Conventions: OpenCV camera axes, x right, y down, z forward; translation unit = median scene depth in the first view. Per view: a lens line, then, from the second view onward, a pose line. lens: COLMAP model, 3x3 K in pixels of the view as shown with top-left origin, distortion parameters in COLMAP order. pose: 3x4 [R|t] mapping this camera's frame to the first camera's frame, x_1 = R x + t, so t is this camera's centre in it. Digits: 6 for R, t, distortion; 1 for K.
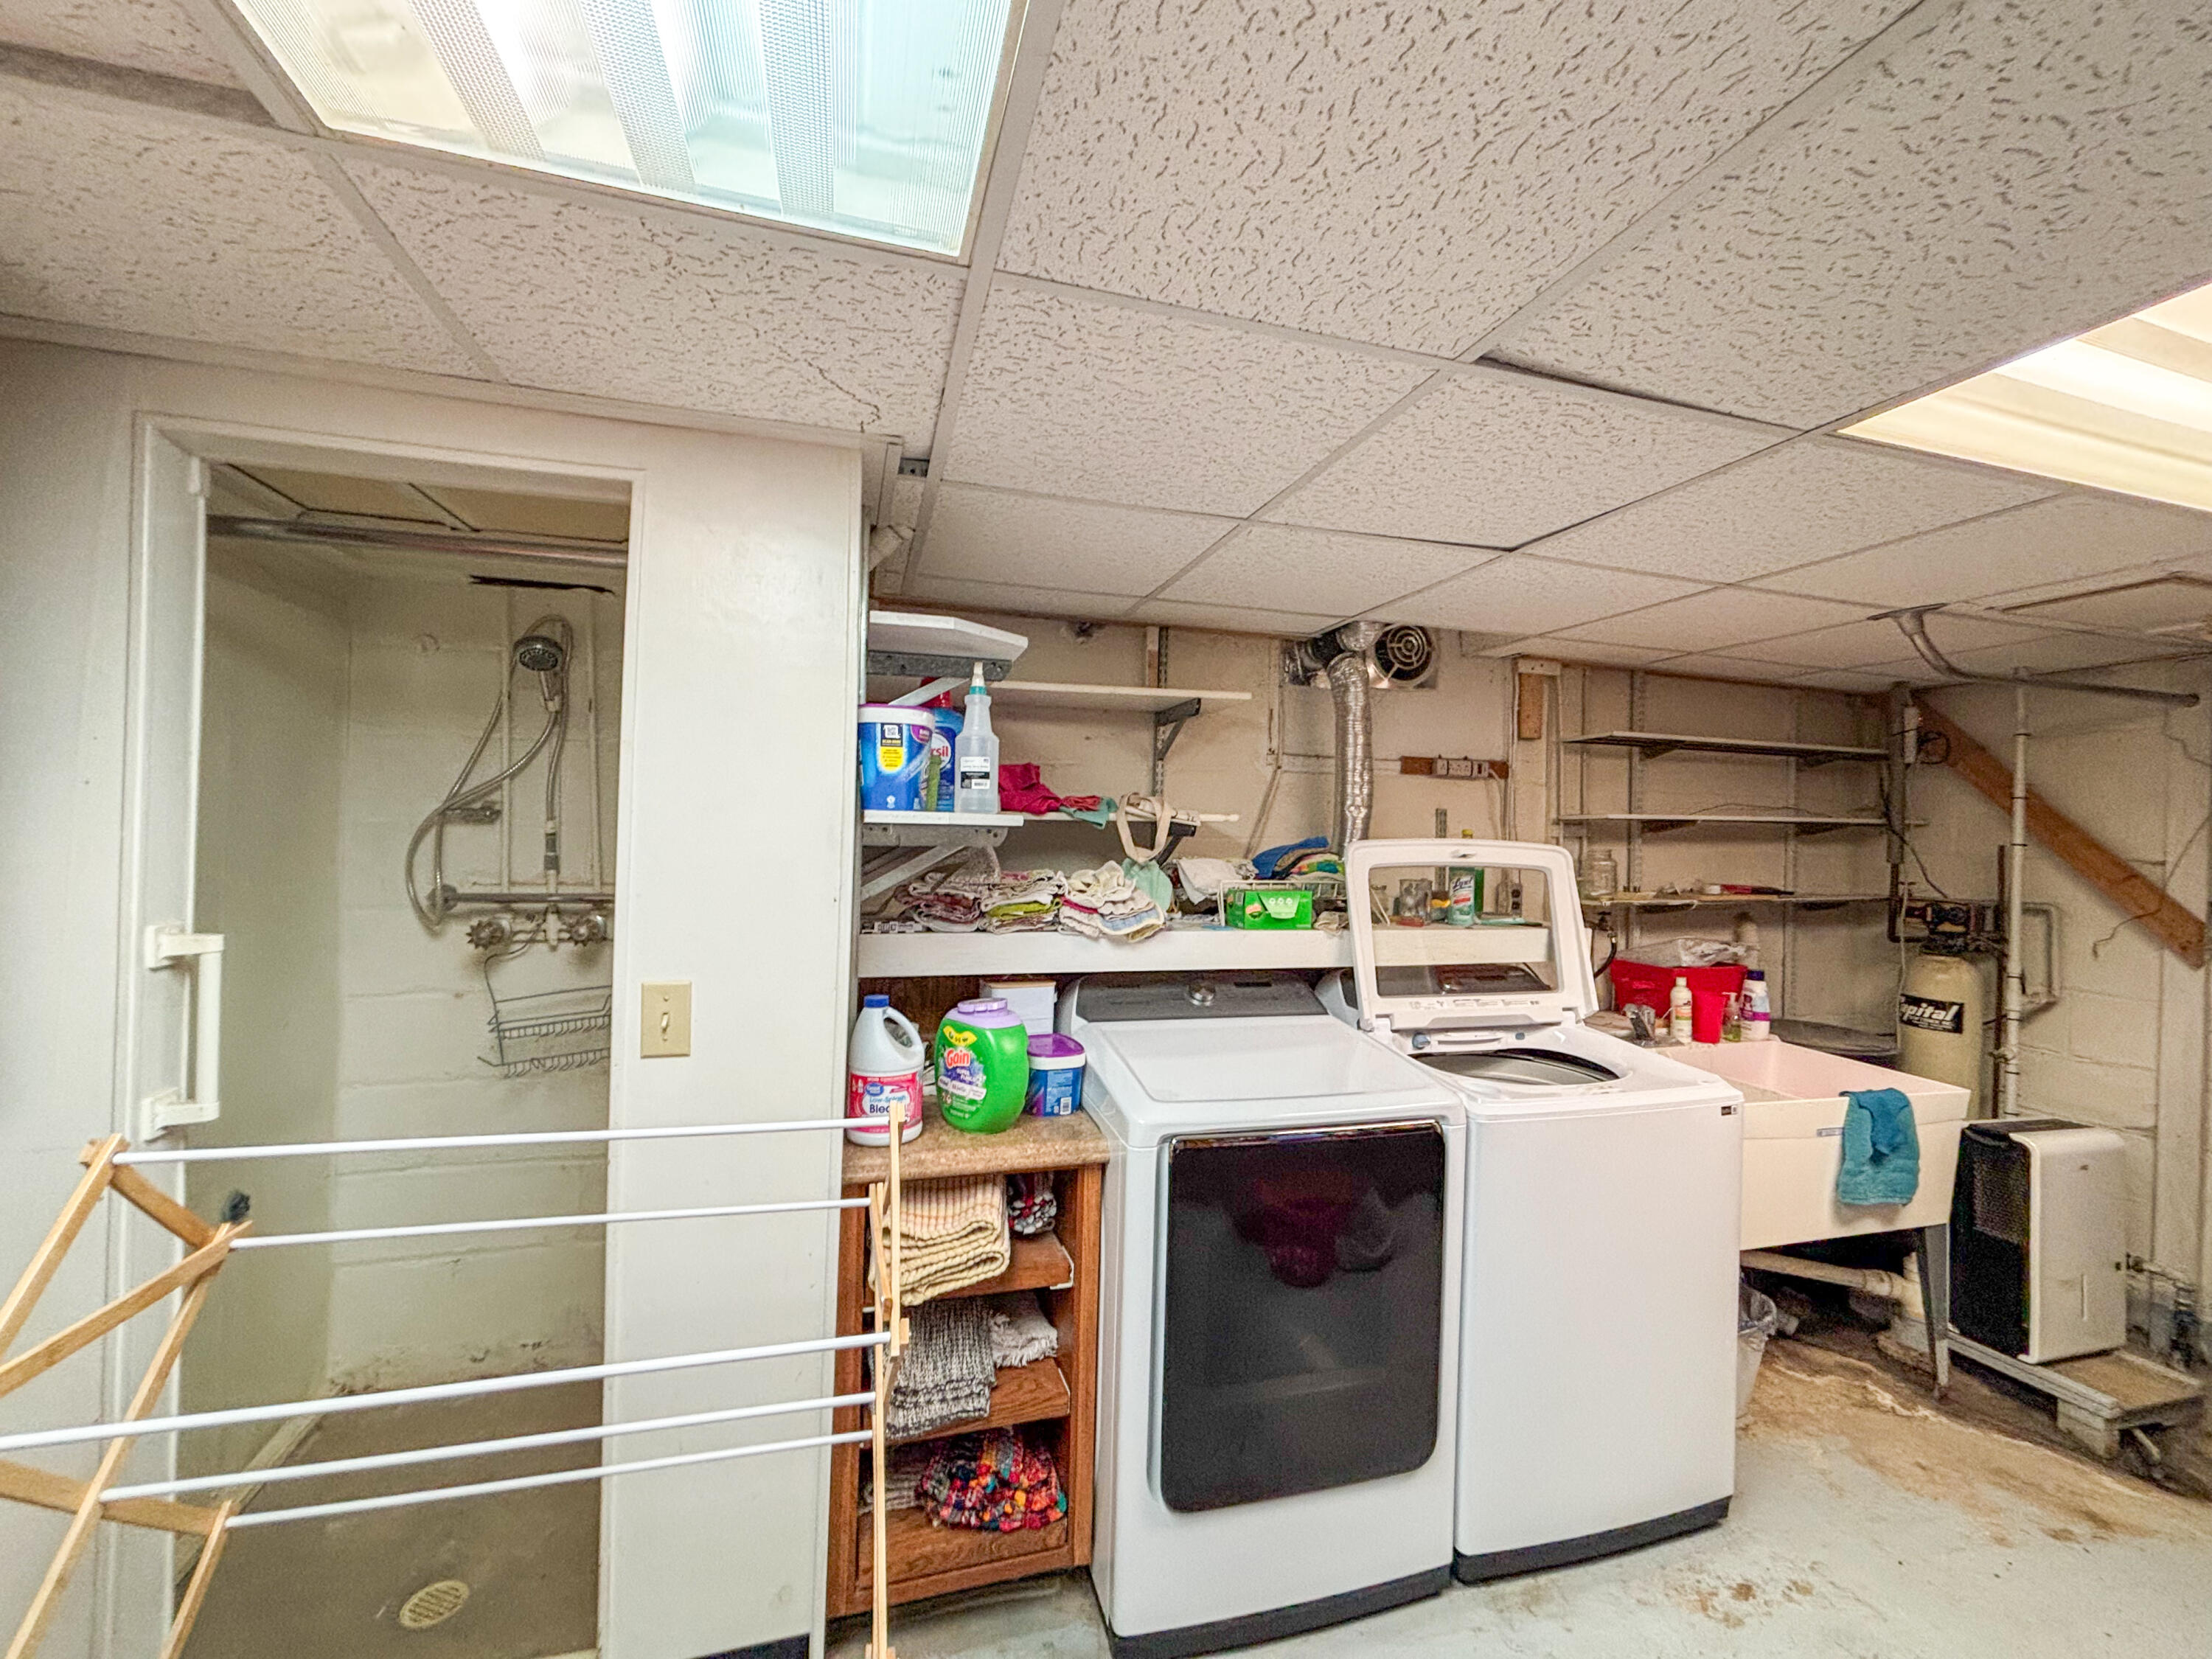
lens RADIAL K [[901.4, 0, 1100.5], [0, 901.4, 822.2], [0, 0, 1]] dist [0.010791, 0.000434]
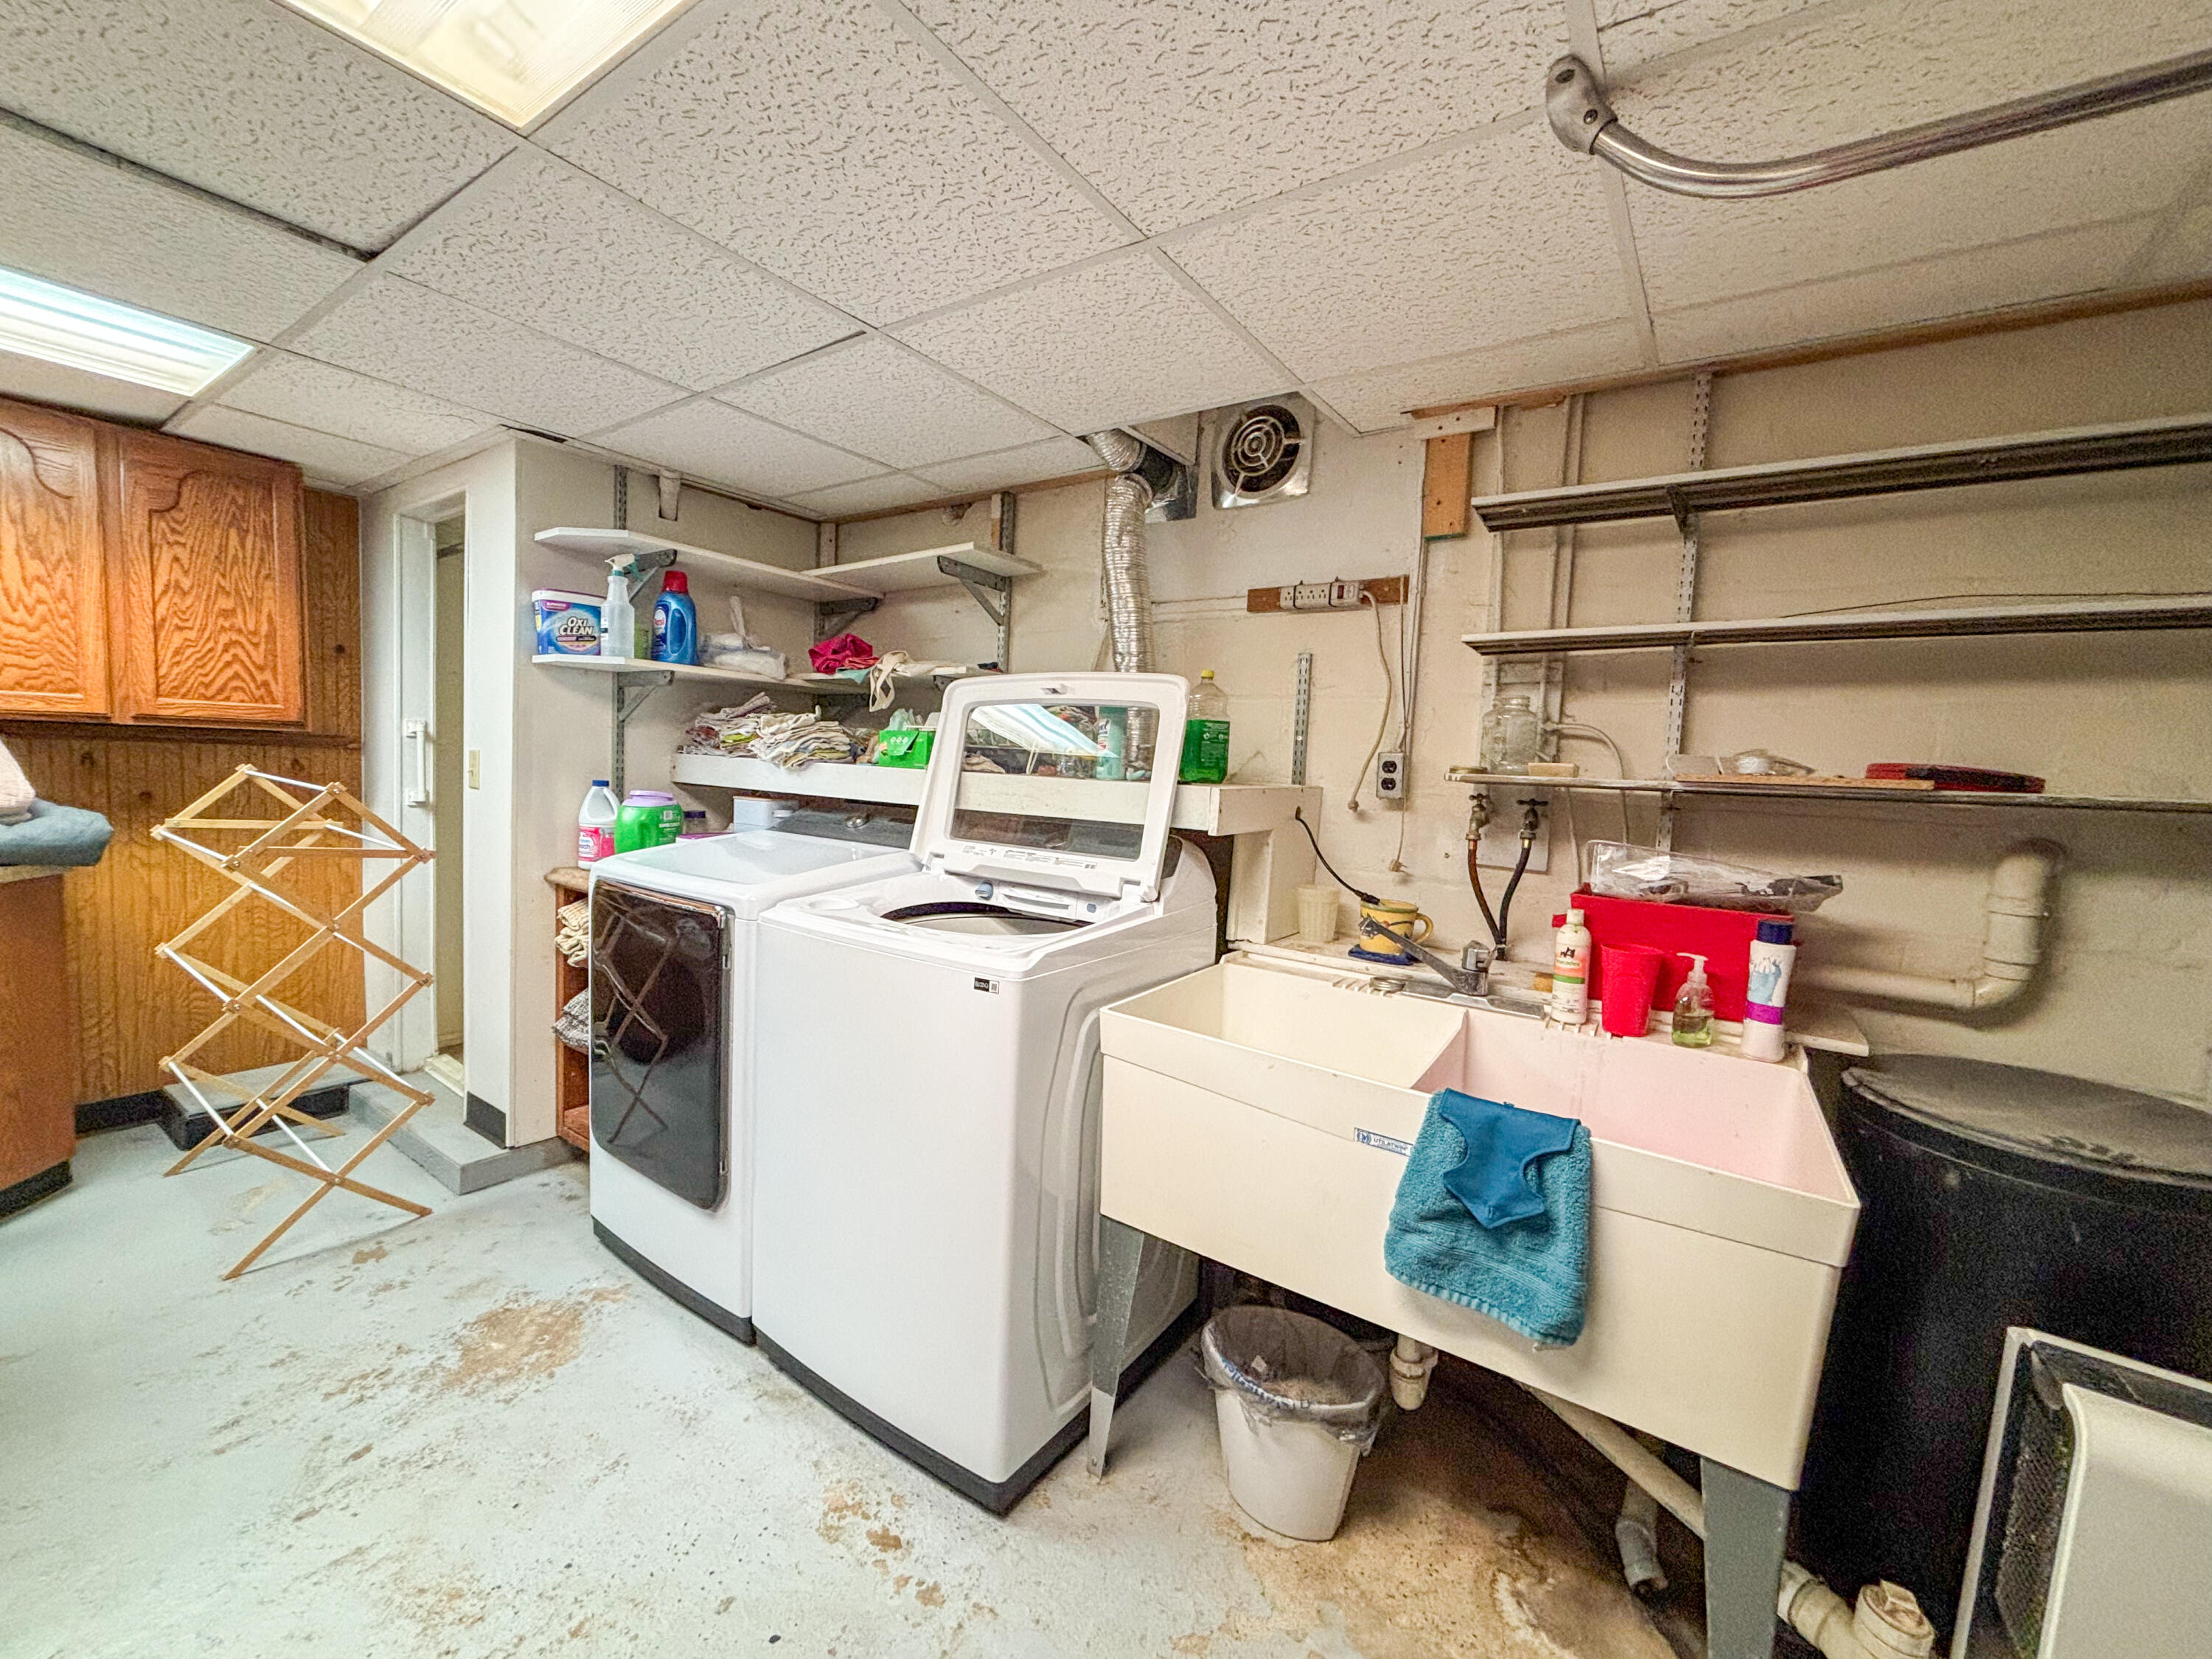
lens RADIAL K [[901.4, 0, 1100.5], [0, 901.4, 822.2], [0, 0, 1]] dist [0.010791, 0.000434]
pose [[0.627059, 0.060559, -0.776614, 0.898582], [-0.023842, 0.997998, 0.058572, 0.088900], [0.778607, -0.018212, 0.627248, 0.407379]]
